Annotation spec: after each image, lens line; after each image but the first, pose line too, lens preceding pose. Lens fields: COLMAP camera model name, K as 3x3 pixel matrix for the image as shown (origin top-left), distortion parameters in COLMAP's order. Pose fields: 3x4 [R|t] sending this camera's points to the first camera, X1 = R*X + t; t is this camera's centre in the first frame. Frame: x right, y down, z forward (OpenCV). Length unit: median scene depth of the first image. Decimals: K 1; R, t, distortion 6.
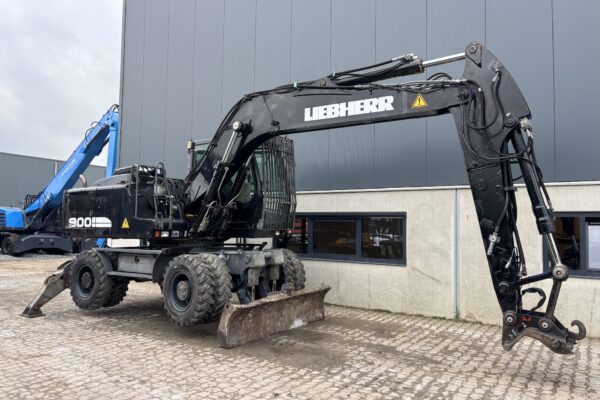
lens RADIAL K [[455.6, 0, 297.3], [0, 455.6, 200.0], [0, 0, 1]] dist [0.038099, -0.041896]
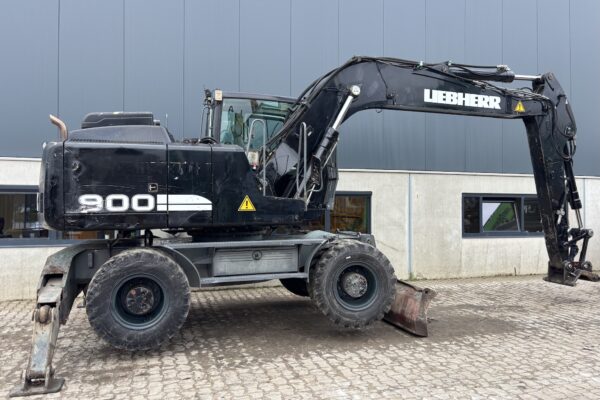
lens RADIAL K [[455.6, 0, 297.3], [0, 455.6, 199.8], [0, 0, 1]] dist [0.038099, -0.041896]
pose [[0.624334, -0.002545, 0.781153, -0.873344], [-0.039394, 0.998620, 0.034739, 0.018154], [-0.780164, -0.052462, 0.623372, 0.528201]]
